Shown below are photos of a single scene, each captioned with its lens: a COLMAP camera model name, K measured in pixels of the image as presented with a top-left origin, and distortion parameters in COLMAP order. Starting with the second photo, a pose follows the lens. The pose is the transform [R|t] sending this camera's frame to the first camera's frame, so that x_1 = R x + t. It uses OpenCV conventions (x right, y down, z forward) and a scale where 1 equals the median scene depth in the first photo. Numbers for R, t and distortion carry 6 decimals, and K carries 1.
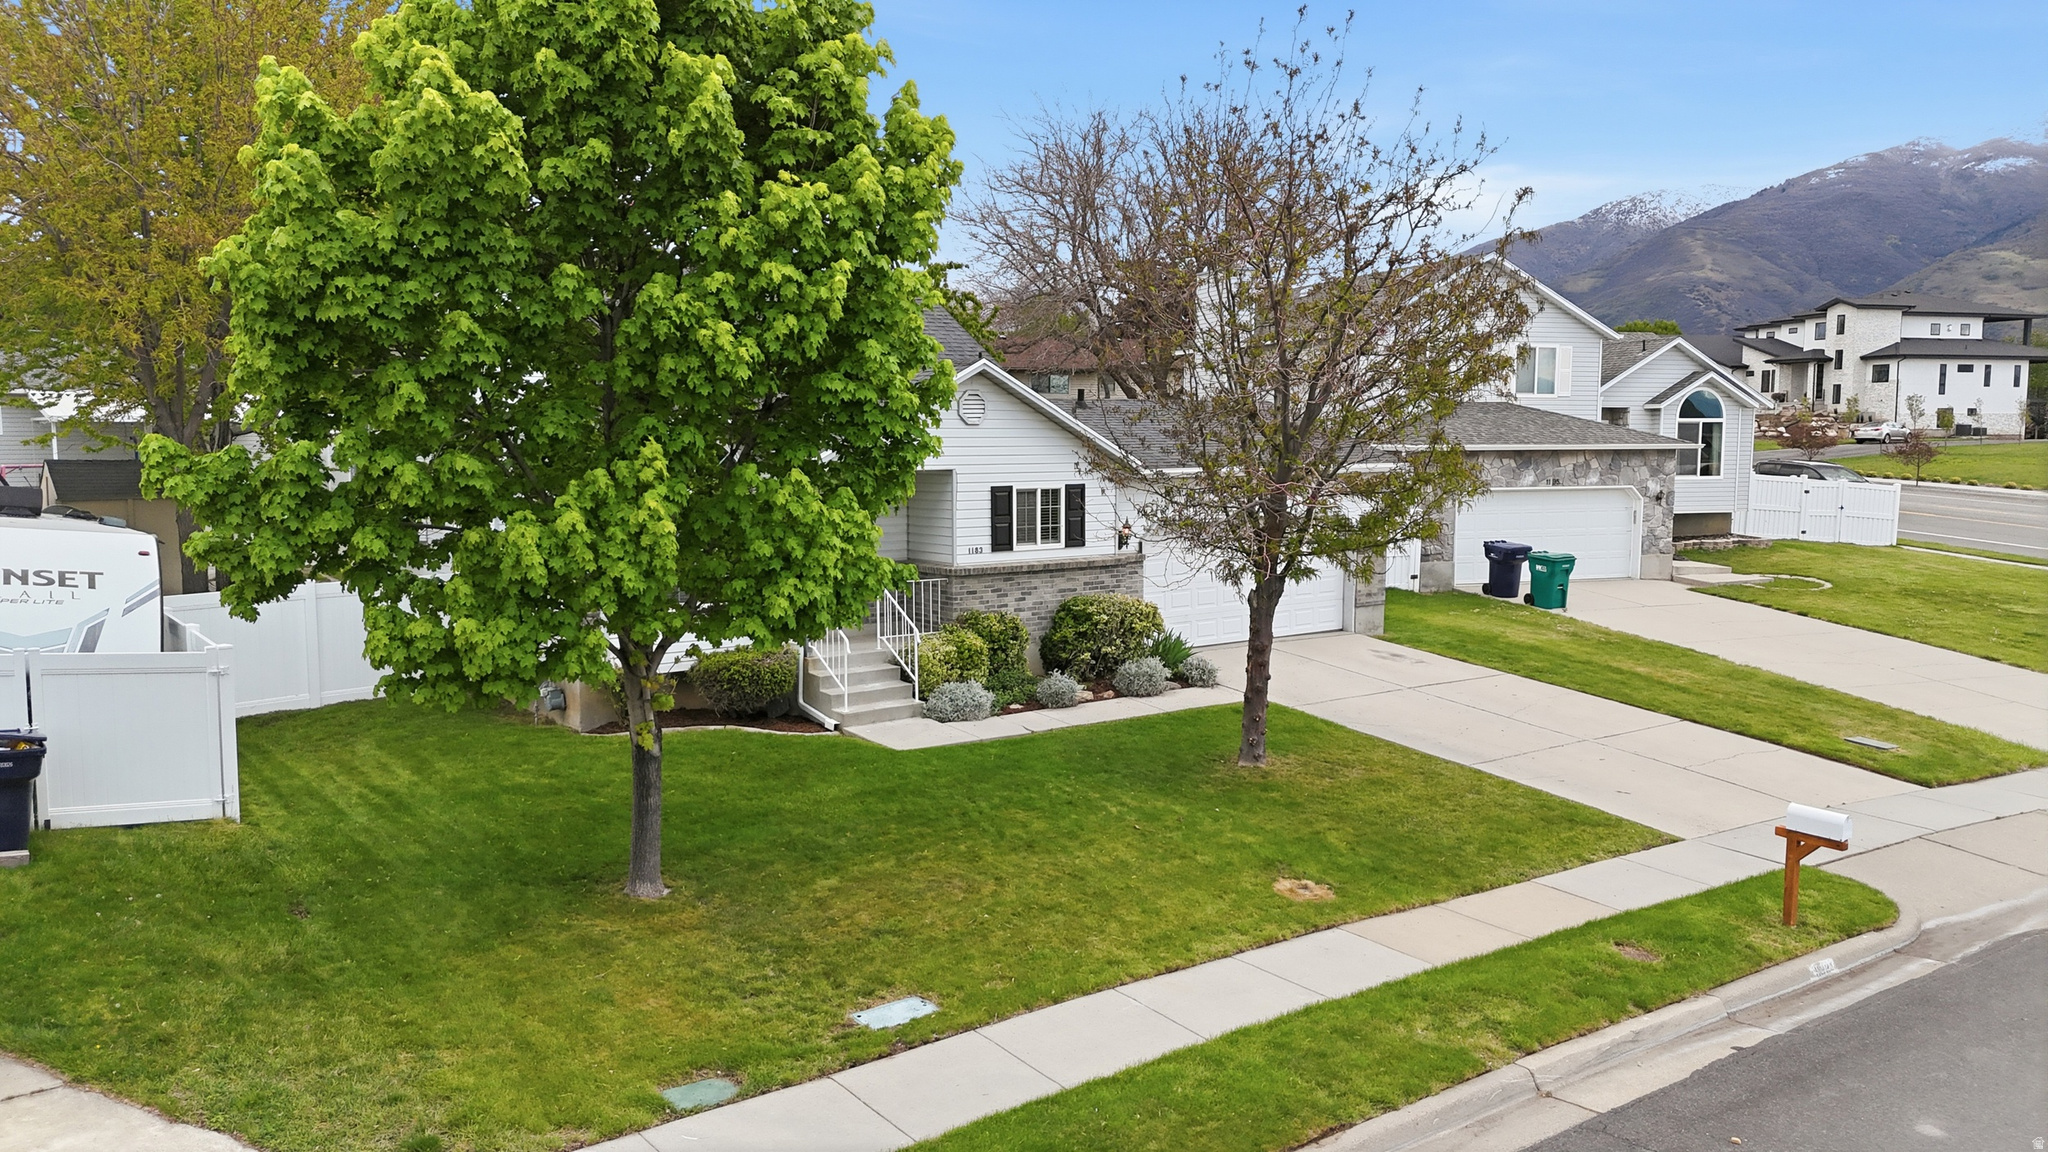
lens RADIAL K [[1496.5, 0, 1025.2], [0, 1496.5, 565.6], [0, 0, 1]] dist [0.080879, -0.070279]
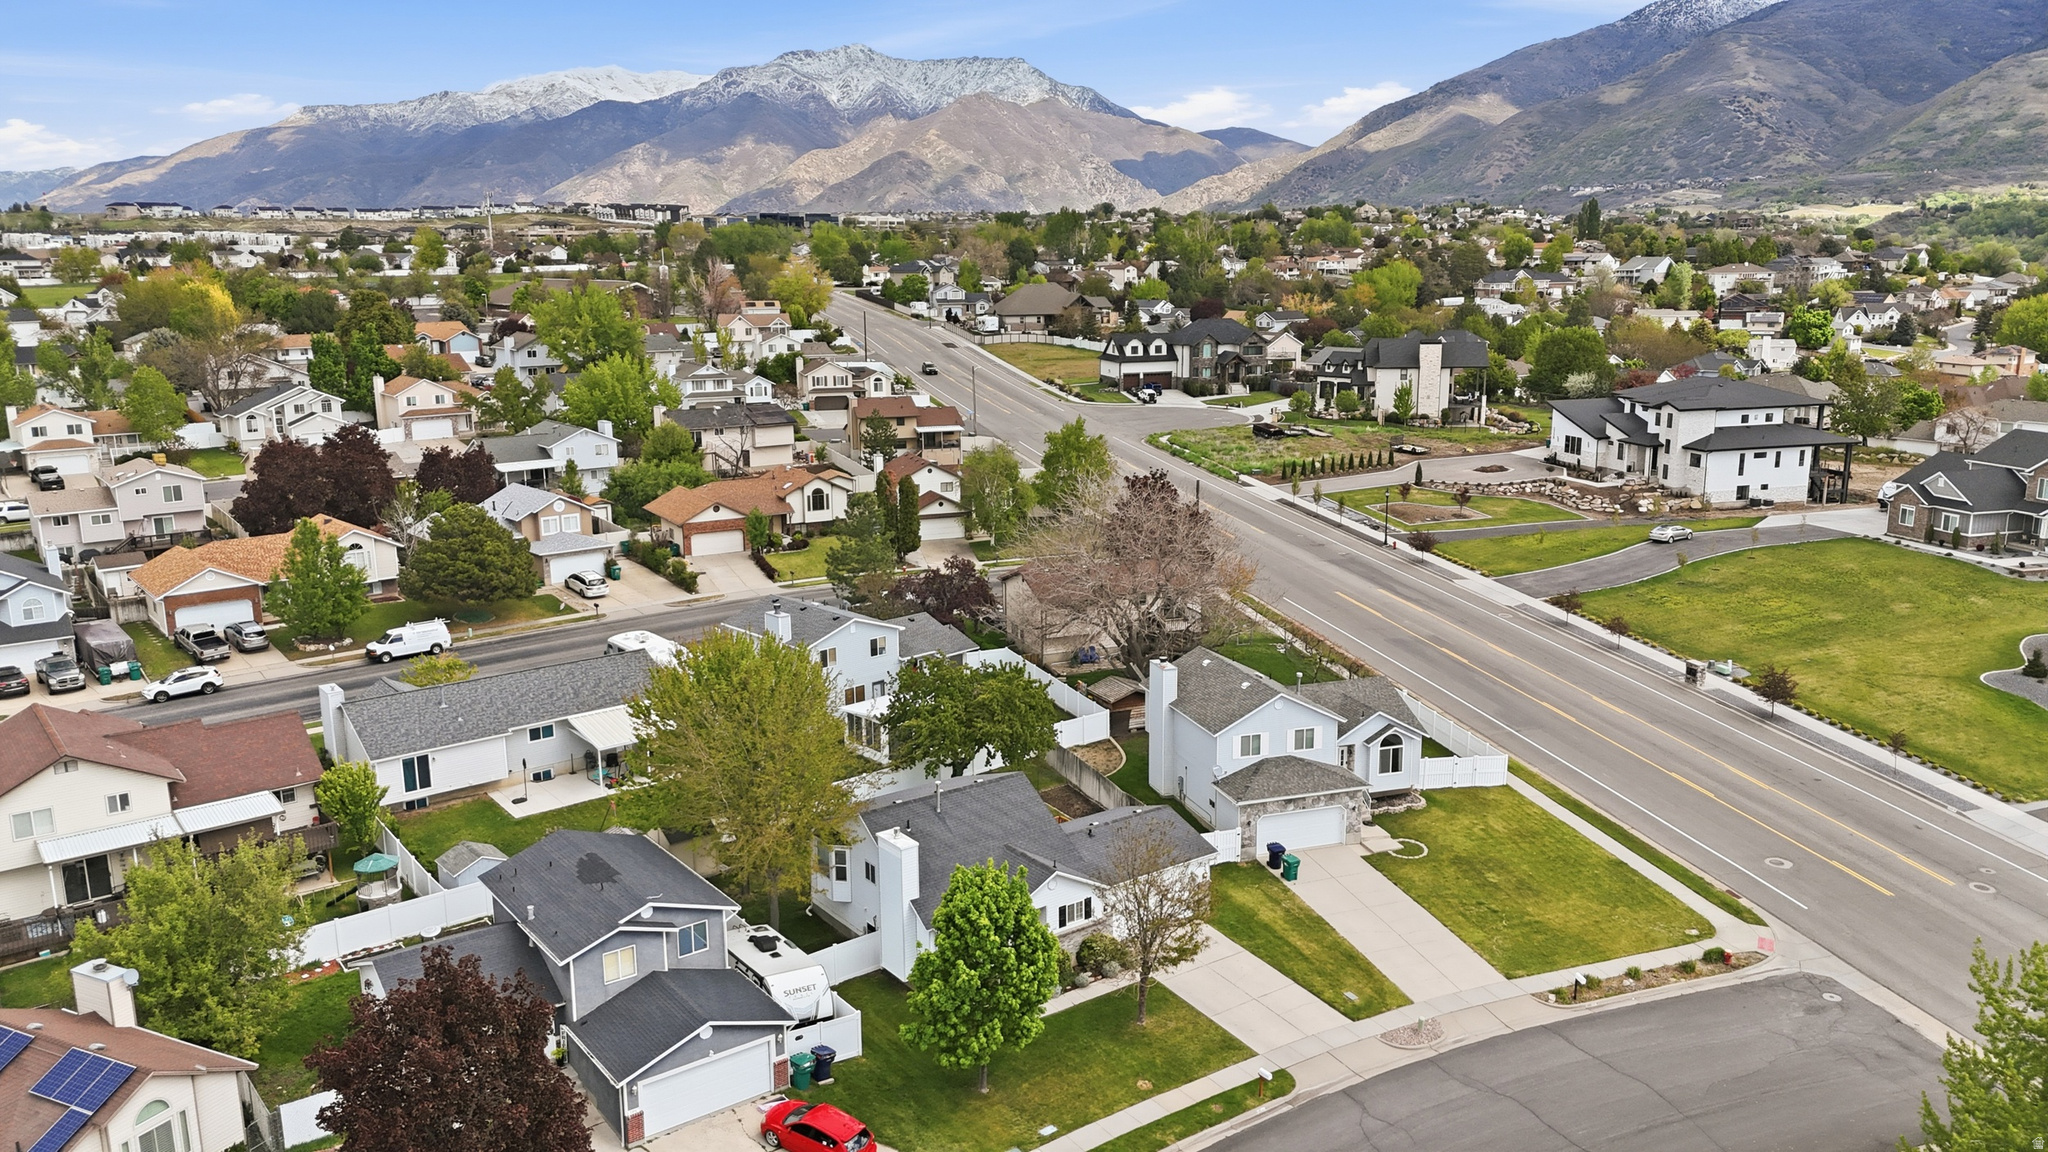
lens RADIAL K [[1496.5, 0, 1026.6], [0, 1496.5, 568.0], [0, 0, 1]] dist [0.080879, -0.070279]
pose [[0.999856, -0.007513, -0.015227, -0.024059], [0.009296, 0.992661, 0.120570, -0.706855], [0.014210, -0.120694, 0.992588, -1.217869]]
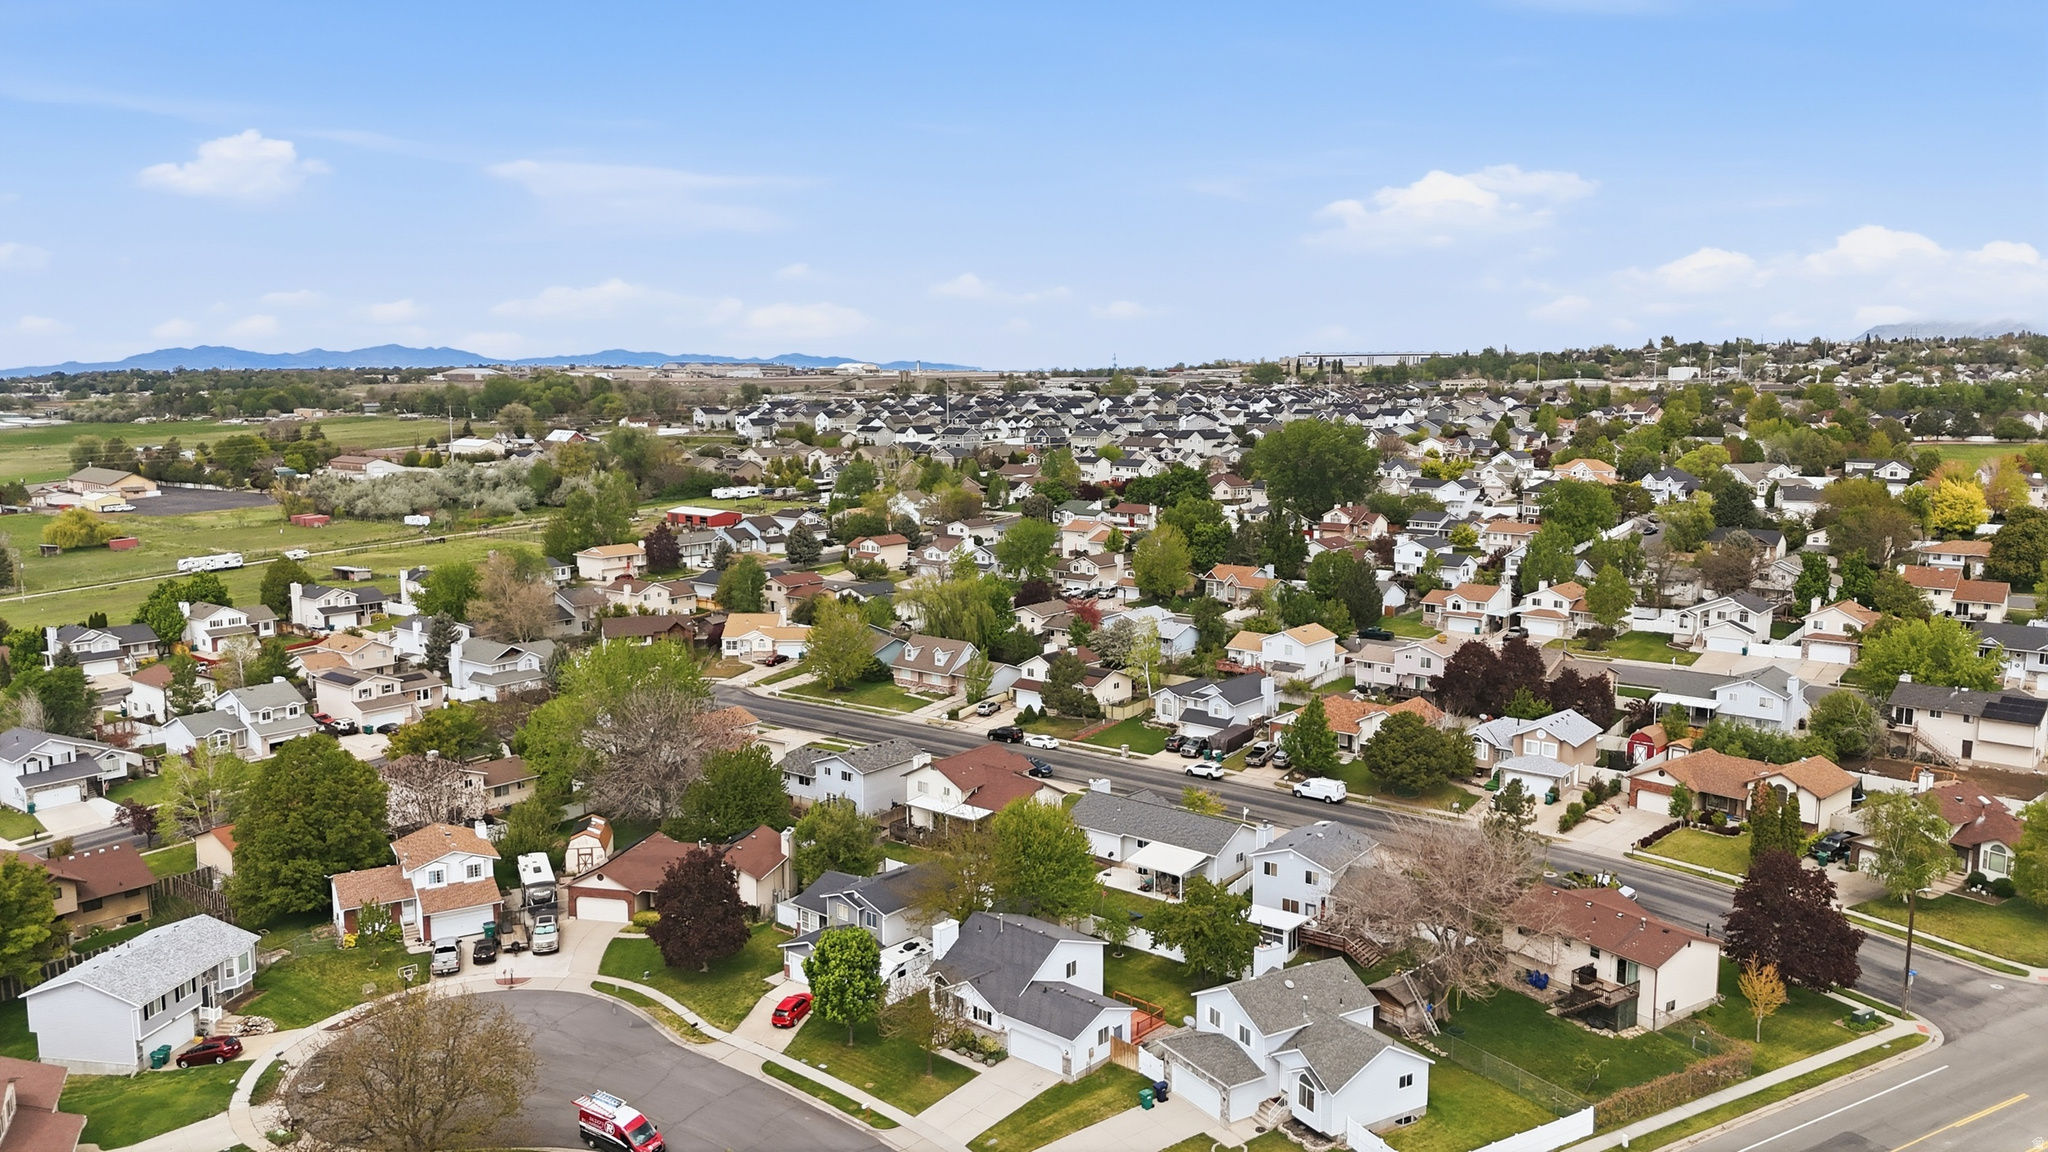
lens RADIAL K [[1496.5, 0, 1022.8], [0, 1496.5, 578.8], [0, 0, 1]] dist [0.080879, -0.070279]
pose [[0.202688, 0.136539, -0.969678, 3.040158], [-0.084976, 0.988949, 0.121490, -1.352788], [0.975549, 0.057775, 0.212051, 0.024257]]
